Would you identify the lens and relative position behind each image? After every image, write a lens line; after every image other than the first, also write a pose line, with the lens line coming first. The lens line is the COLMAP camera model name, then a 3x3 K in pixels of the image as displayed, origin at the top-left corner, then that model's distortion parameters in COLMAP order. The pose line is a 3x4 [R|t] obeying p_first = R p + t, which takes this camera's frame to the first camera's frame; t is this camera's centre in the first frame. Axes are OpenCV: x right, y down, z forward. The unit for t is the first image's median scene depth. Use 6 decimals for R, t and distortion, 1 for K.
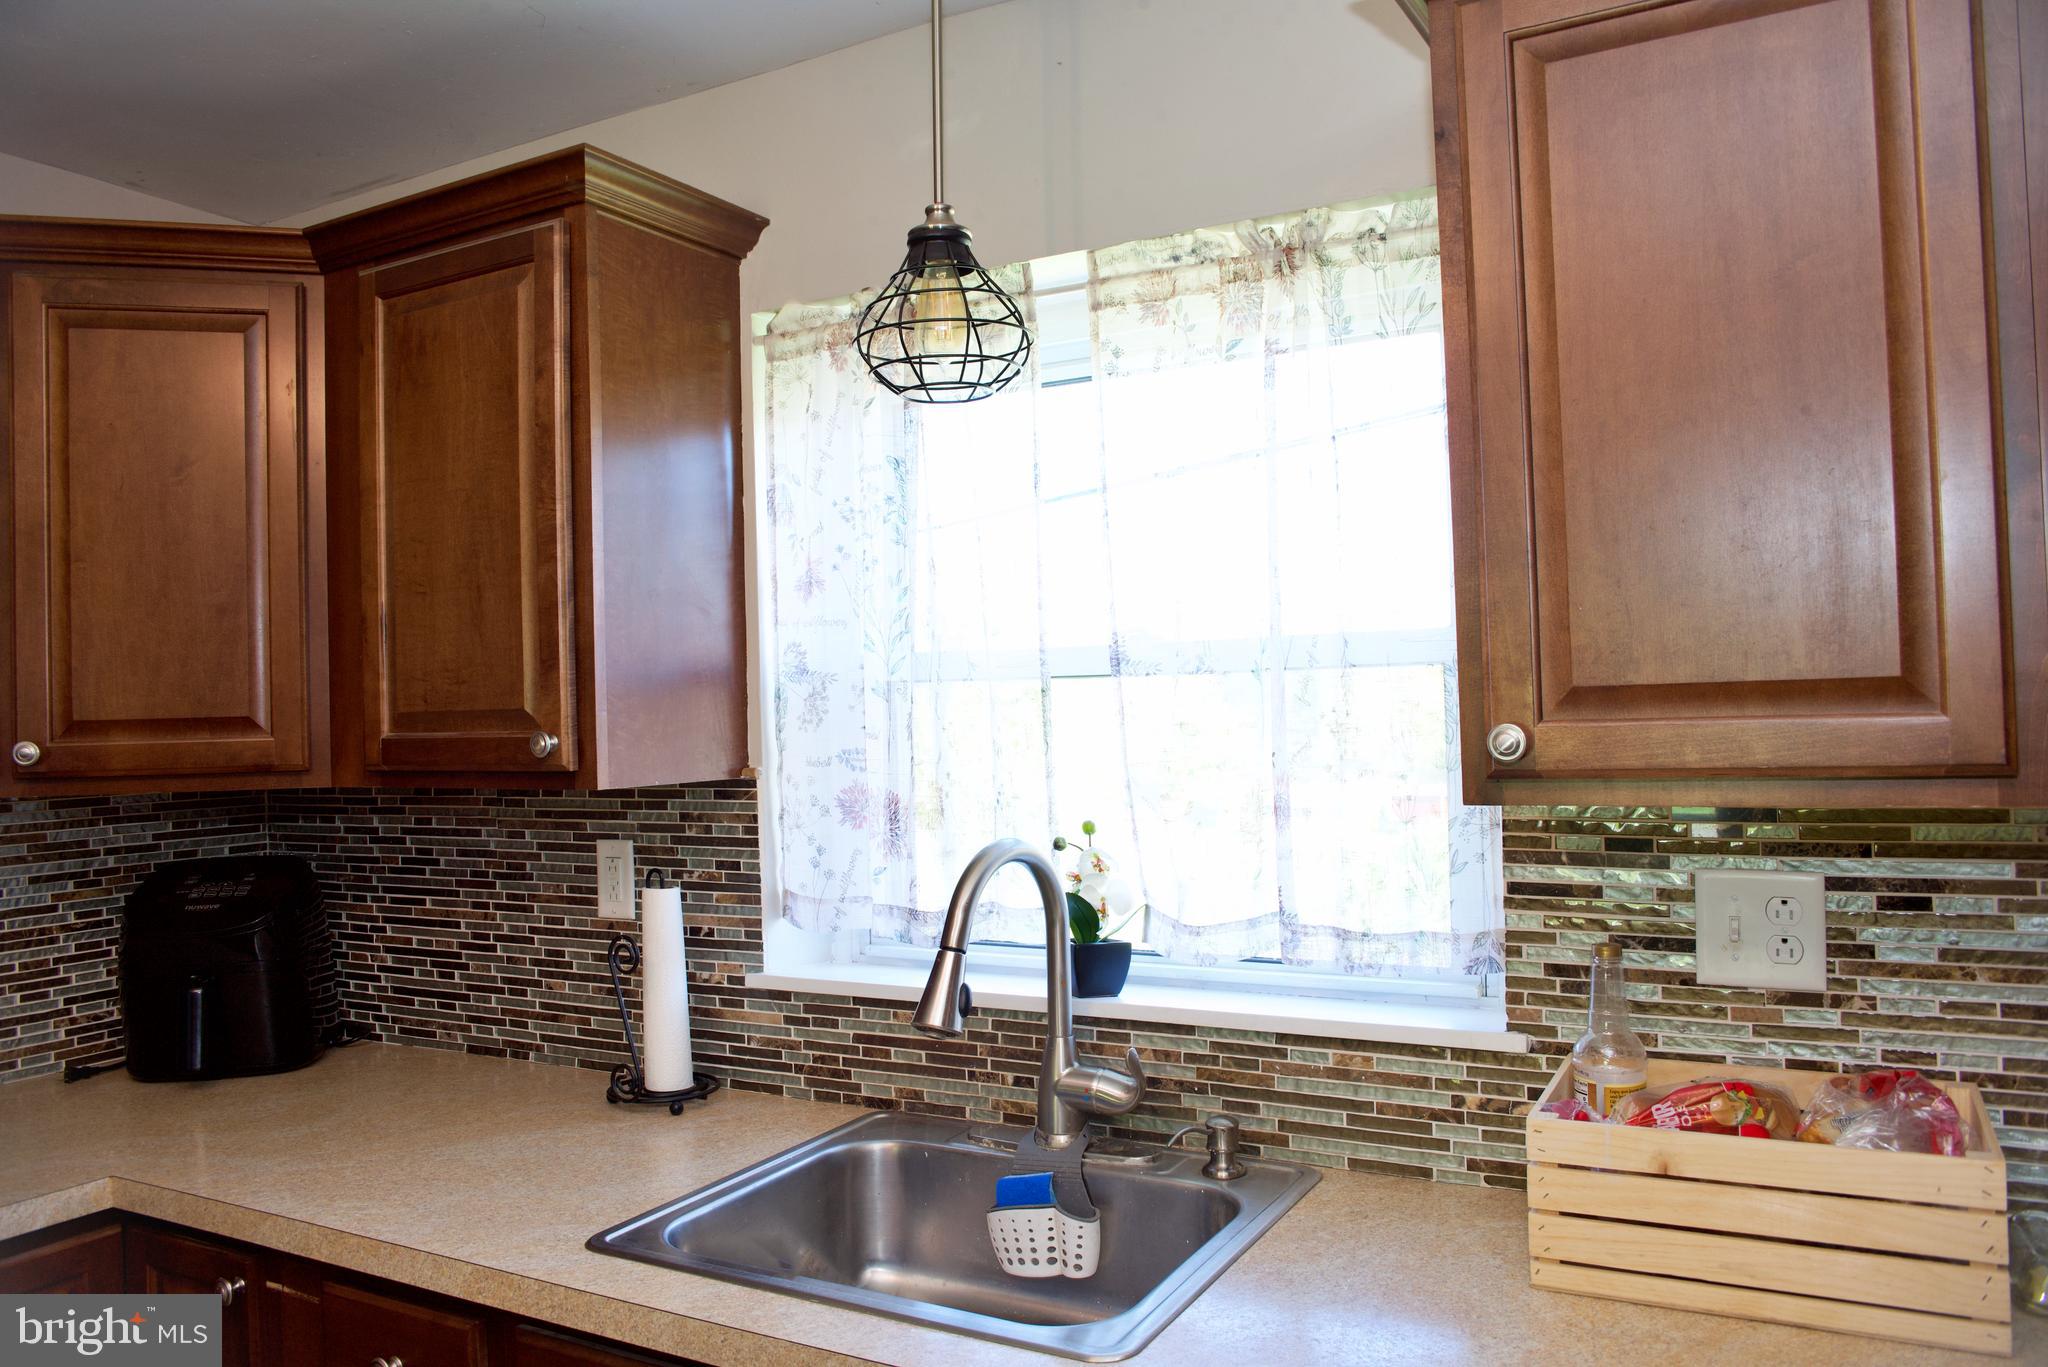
lens RADIAL K [[1490.2, 0, 1024.0], [0, 1490.2, 683.5], [0, 0, 1]] dist [-0.063920, 0.042429]
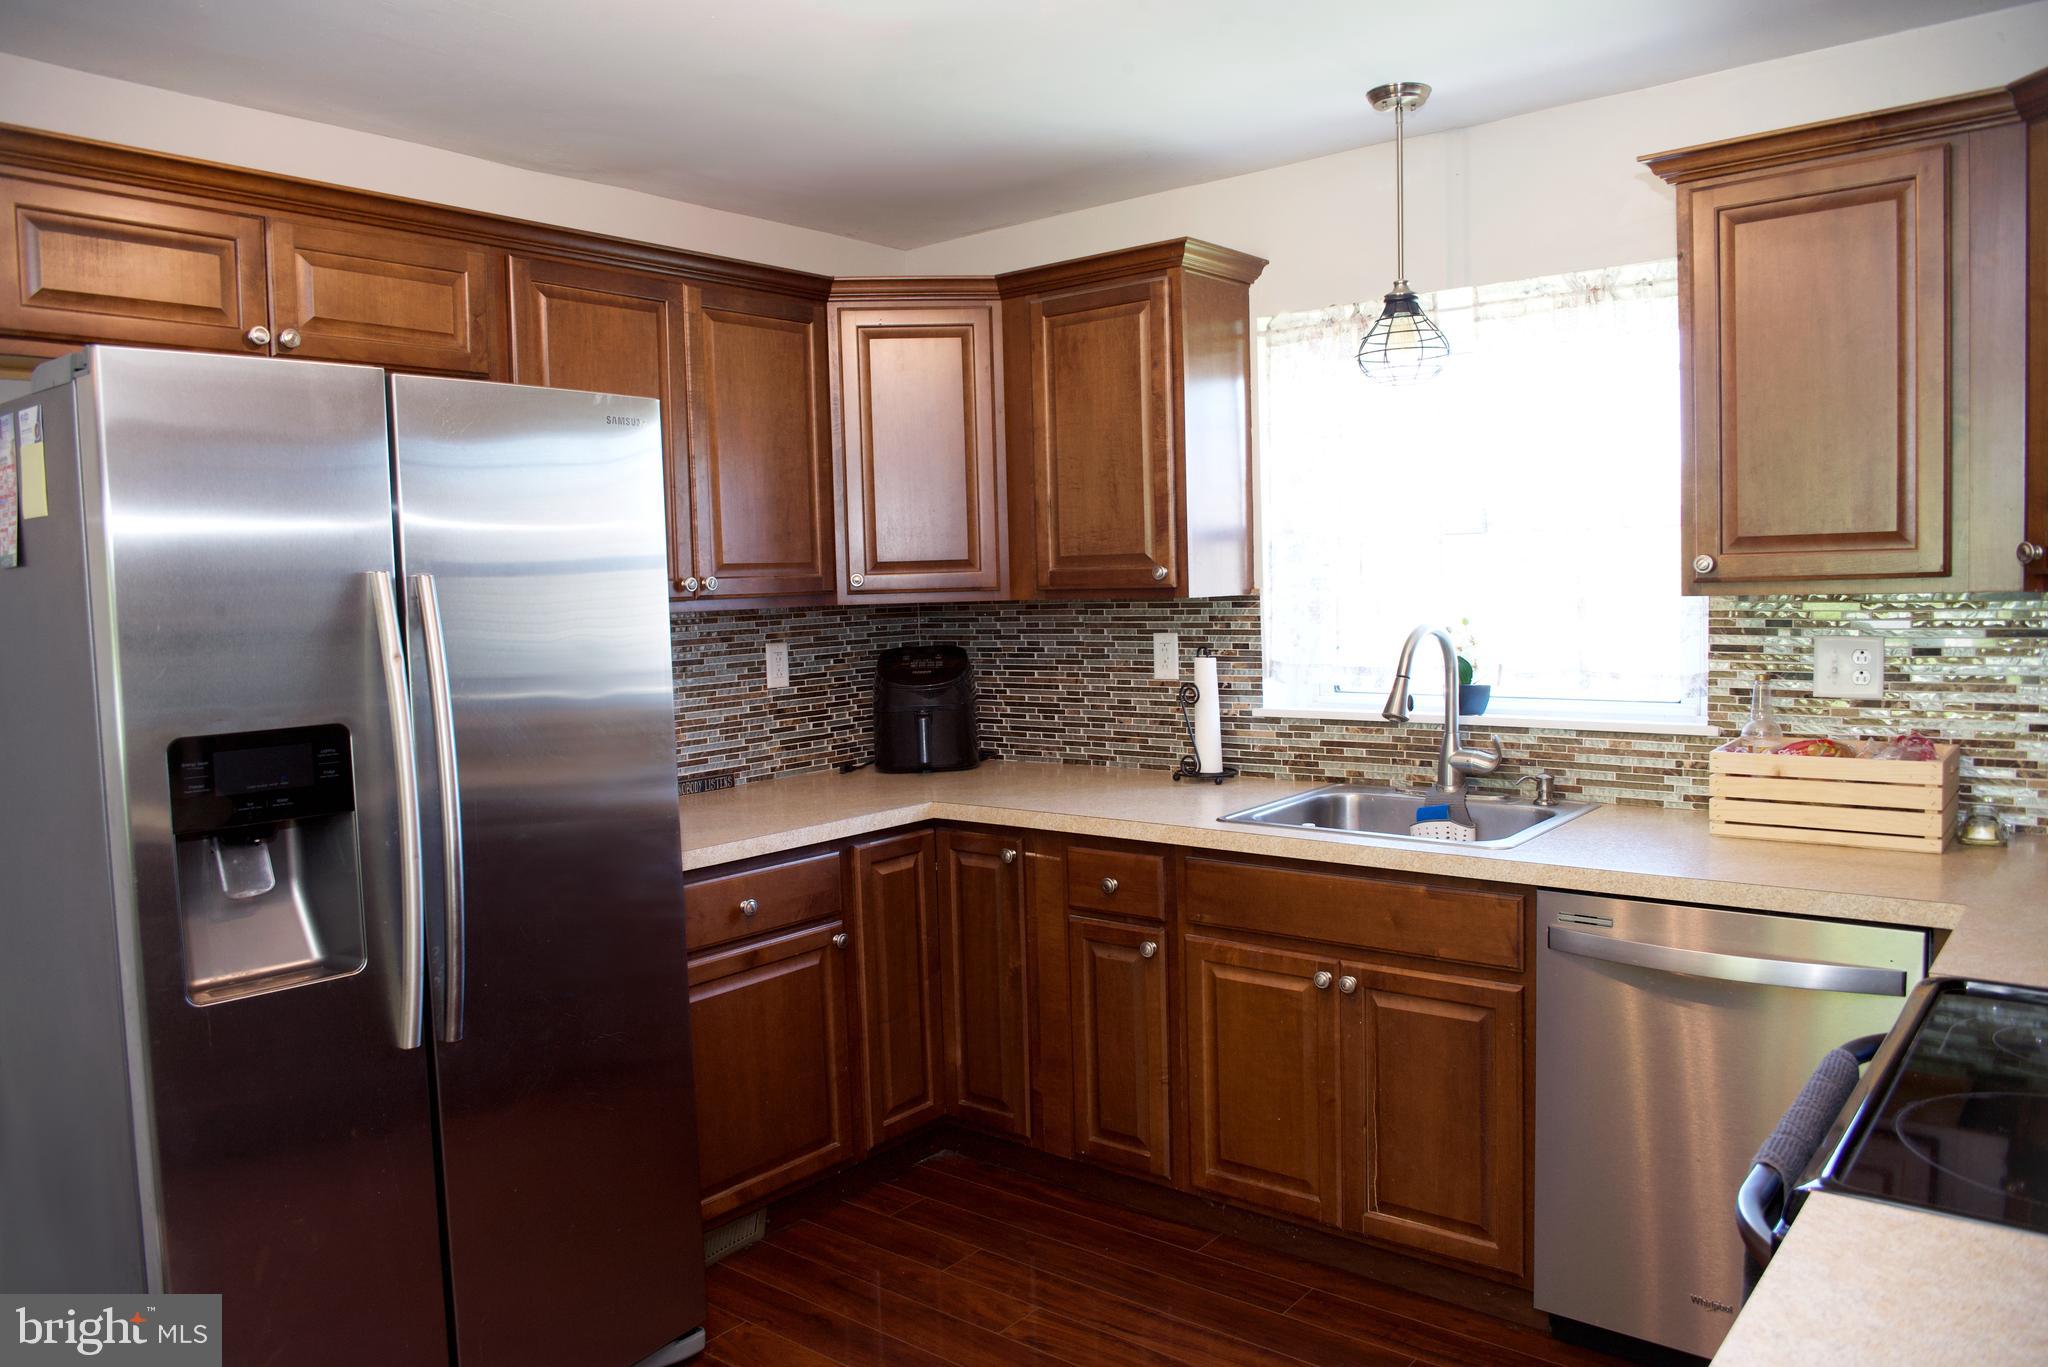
lens RADIAL K [[1449.7, 0, 1024.0], [0, 1449.7, 683.5], [0, 0, 1]] dist [-0.063186, 0.027637]
pose [[0.984104, 0.010530, -0.177280, -0.171674], [0.006315, 0.995534, 0.094187, 0.008039], [0.177480, -0.093809, 0.979643, -0.780735]]
